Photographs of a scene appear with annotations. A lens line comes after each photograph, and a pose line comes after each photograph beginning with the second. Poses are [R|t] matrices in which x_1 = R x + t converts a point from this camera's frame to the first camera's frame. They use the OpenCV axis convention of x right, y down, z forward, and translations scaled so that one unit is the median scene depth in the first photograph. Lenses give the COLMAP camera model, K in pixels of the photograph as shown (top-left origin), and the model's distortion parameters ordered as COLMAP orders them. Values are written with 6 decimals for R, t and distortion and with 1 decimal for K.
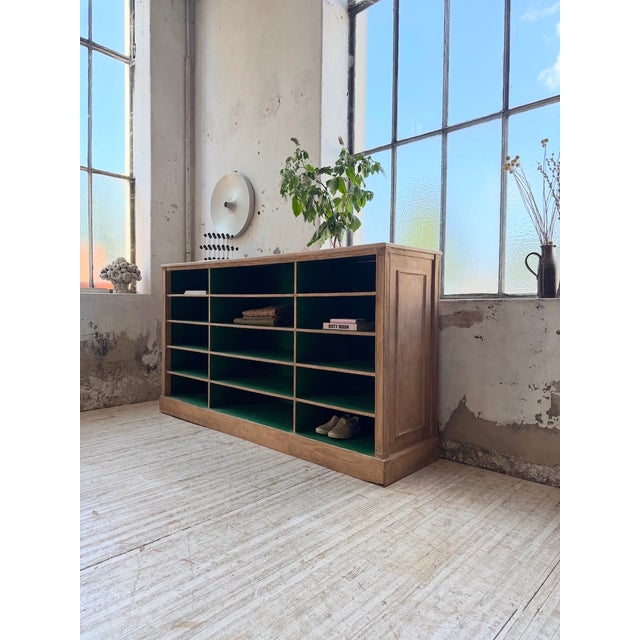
lens RADIAL K [[456.4, 0, 316.0], [0, 456.4, 316.8], [0, 0, 1]] dist [0.029675, -0.047253]
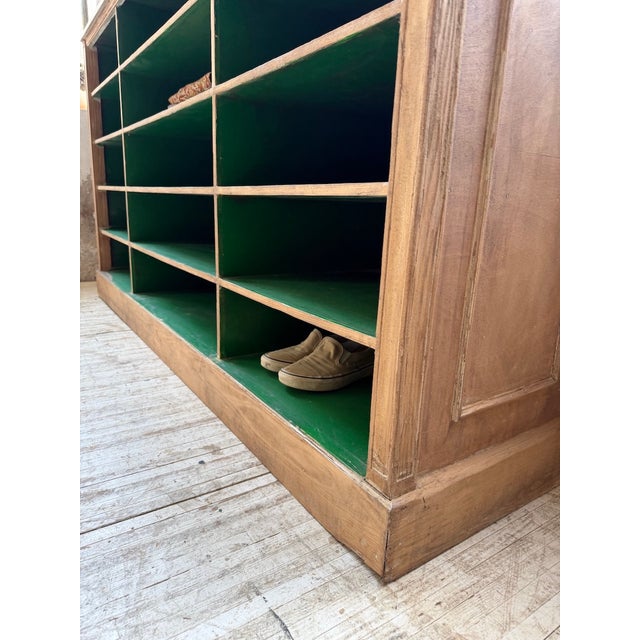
lens RADIAL K [[456.4, 0, 321.8], [0, 456.4, 325.7], [0, 0, 1]] dist [0.029675, -0.047253]
pose [[0.975999, 0.089468, -0.198547, 0.132262], [-0.042766, 0.972701, 0.228089, 0.128957], [0.213534, -0.214124, 0.953181, 0.648489]]
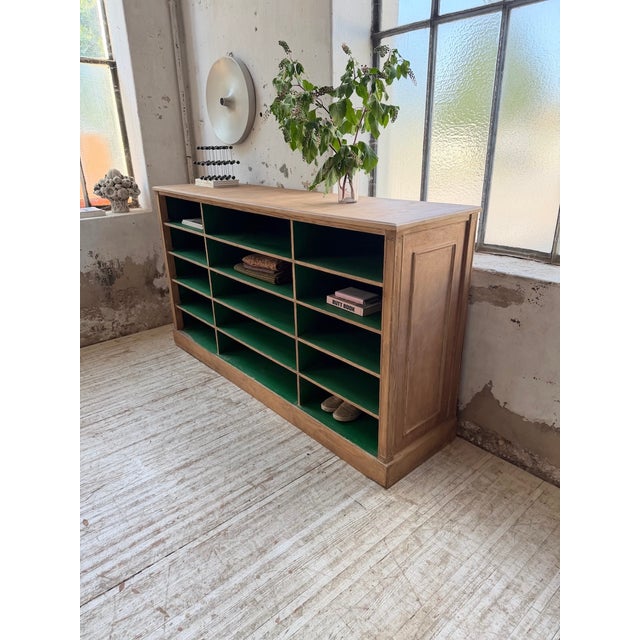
lens RADIAL K [[456.4, 0, 319.9], [0, 456.4, 321.8], [0, 0, 1]] dist [0.029675, -0.047253]
pose [[0.994782, 0.012674, -0.101234, 0.090343], [0.022838, 0.939412, 0.342027, -0.232565], [0.099435, -0.342555, 0.934221, 0.201237]]
